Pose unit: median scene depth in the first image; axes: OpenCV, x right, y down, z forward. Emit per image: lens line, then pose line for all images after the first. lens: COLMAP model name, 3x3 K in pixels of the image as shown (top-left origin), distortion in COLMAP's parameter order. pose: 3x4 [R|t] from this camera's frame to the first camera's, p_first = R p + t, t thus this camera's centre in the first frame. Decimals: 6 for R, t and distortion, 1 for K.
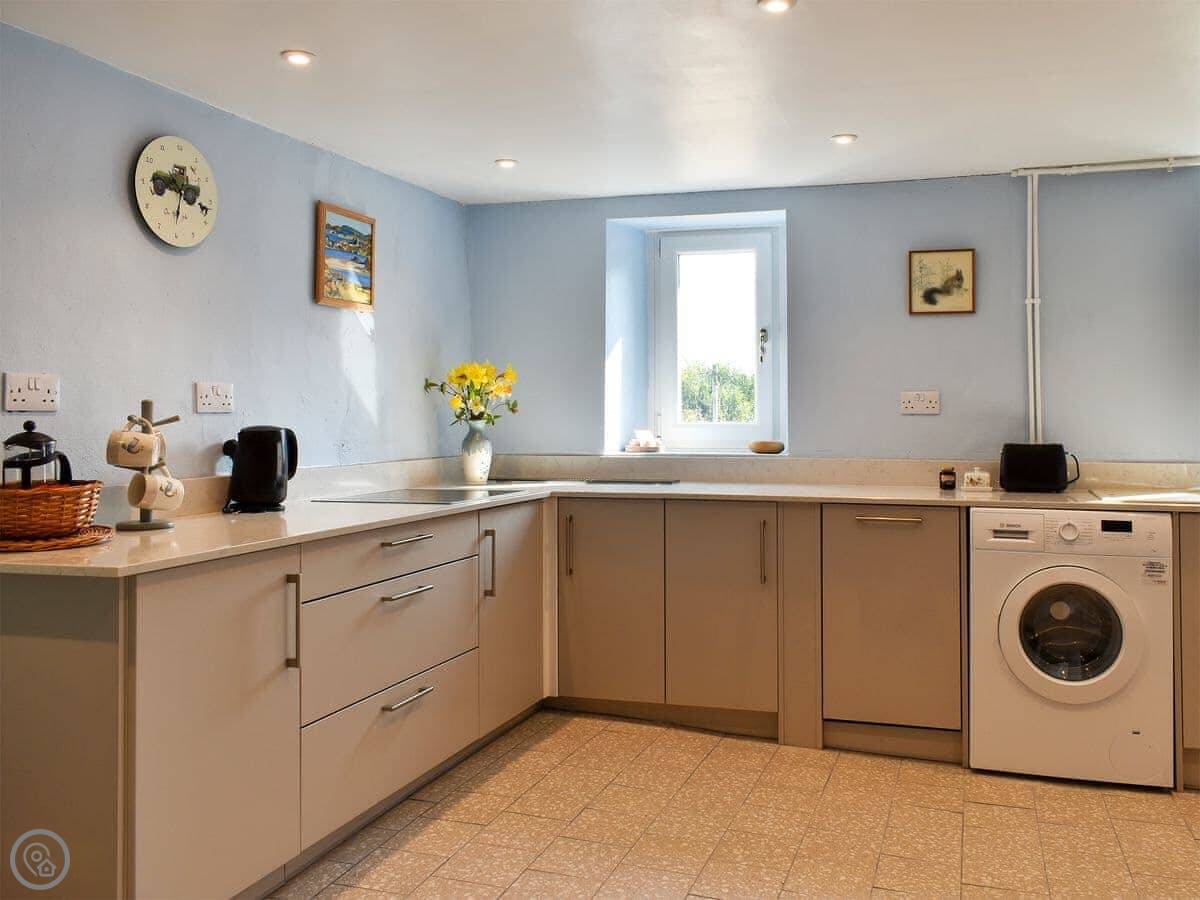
lens RADIAL K [[1052.4, 0, 640.8], [0, 1052.4, 402.4], [0, 0, 1]] dist [-0.014362, 0.004728]
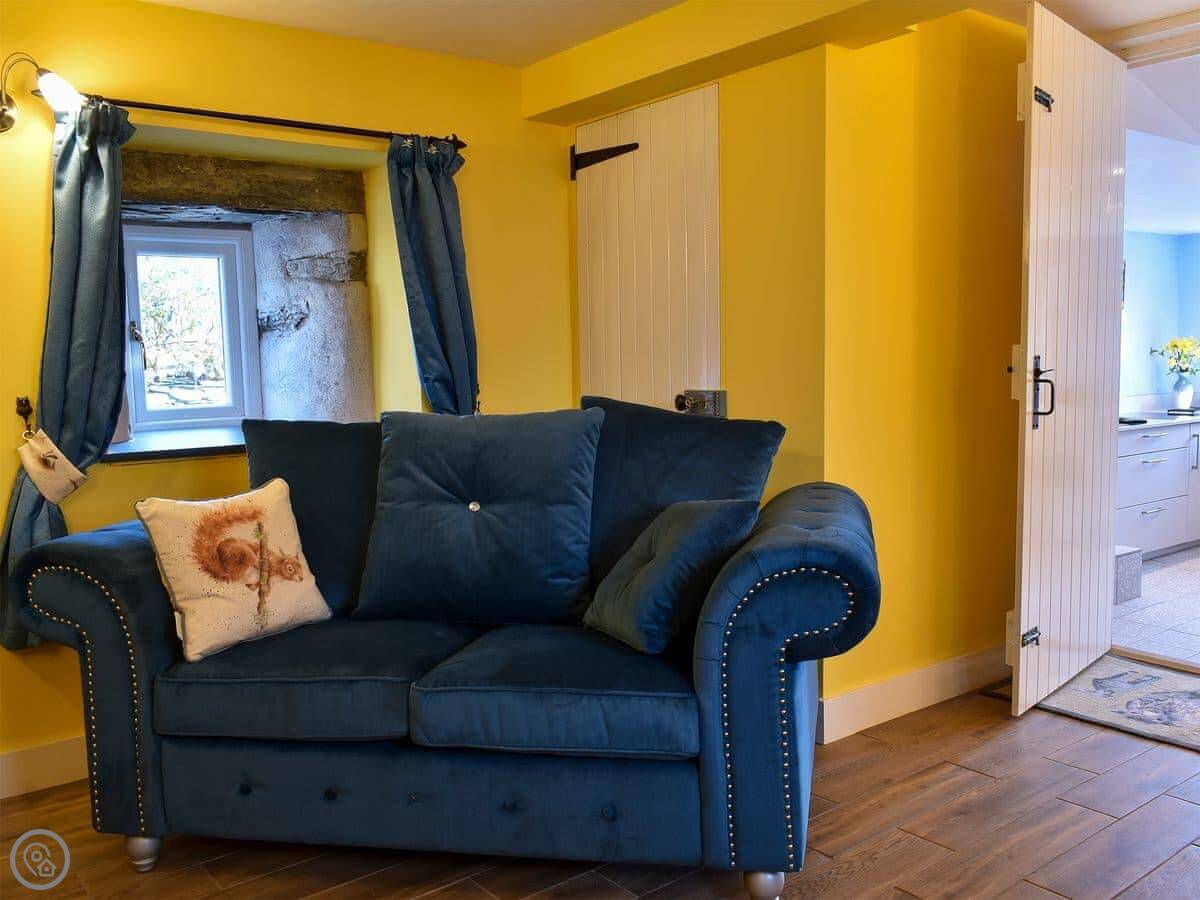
lens RADIAL K [[1052.4, 0, 602.2], [0, 1052.4, 452.8], [0, 0, 1]] dist [-0.014362, 0.004728]
pose [[0.820741, 0.044783, -0.569542, 0.042373], [0.020652, 0.993946, 0.107914, -0.055801], [0.570927, -0.100332, 0.814847, -0.926260]]
